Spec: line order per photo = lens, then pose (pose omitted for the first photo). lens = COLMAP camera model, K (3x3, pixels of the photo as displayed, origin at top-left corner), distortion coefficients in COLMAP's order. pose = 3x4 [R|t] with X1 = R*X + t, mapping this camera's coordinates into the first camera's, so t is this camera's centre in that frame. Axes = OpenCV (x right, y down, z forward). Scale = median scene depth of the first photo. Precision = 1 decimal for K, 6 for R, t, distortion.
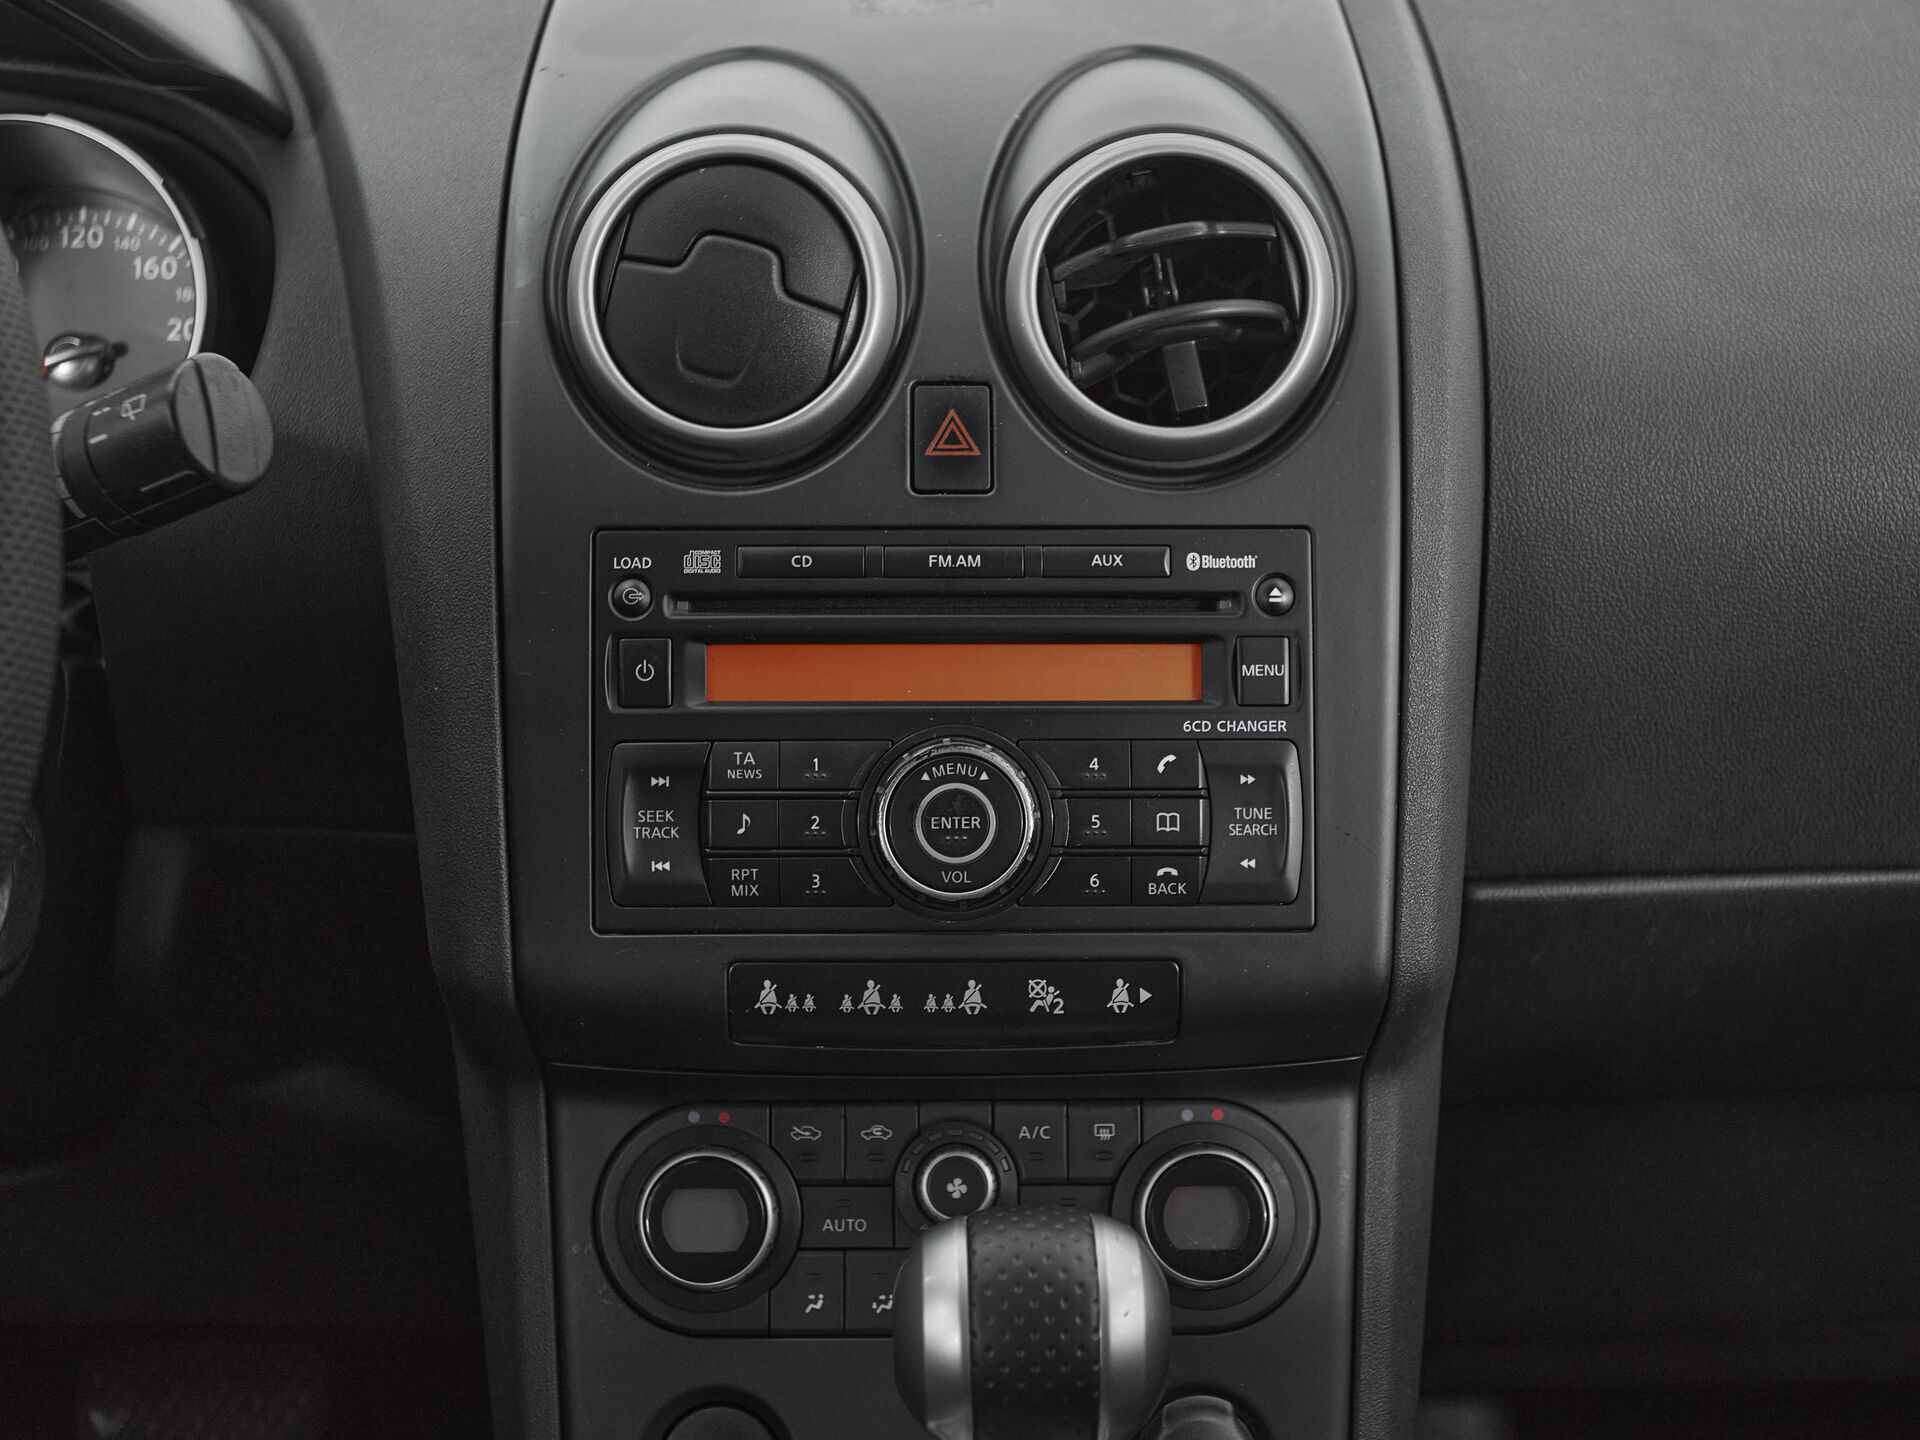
lens RADIAL K [[2763.1, 0, 963.4], [0, 2763.1, 730.5], [0, 0, 1]] dist [-0.006062, 0.000000]
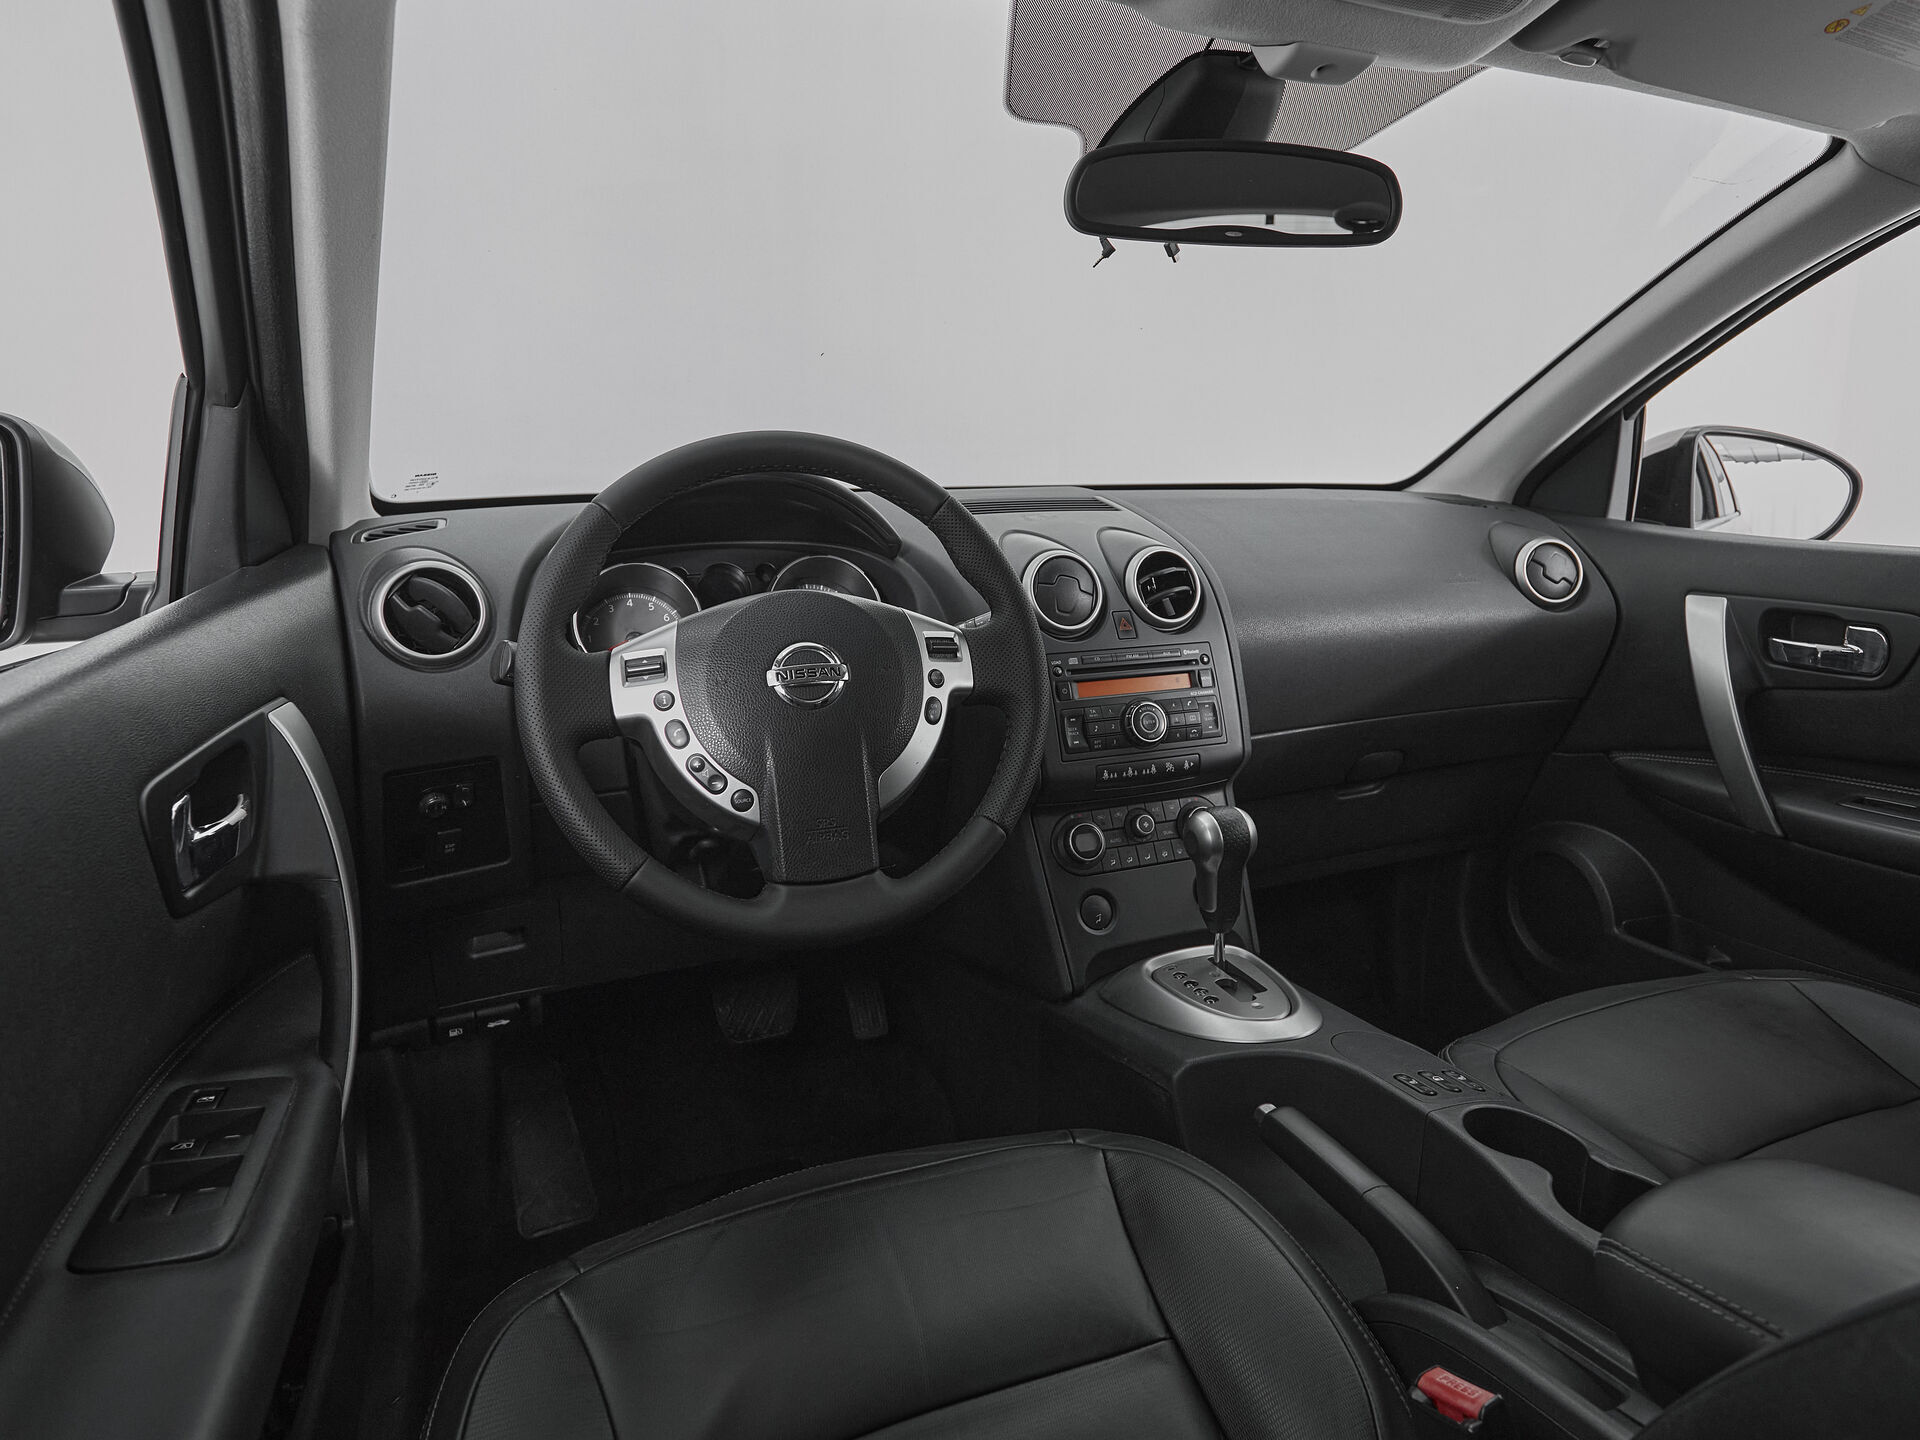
lens RADIAL K [[1101.7, 0, 962.4], [0, 1101.7, 649.4], [0, 0, 1]] dist [-0.003812, 0.001650]
pose [[0.933363, -0.067270, 0.352573, -0.756161], [0.119505, 0.984479, -0.128530, 0.096825], [-0.338454, 0.162100, 0.926916, -0.335661]]
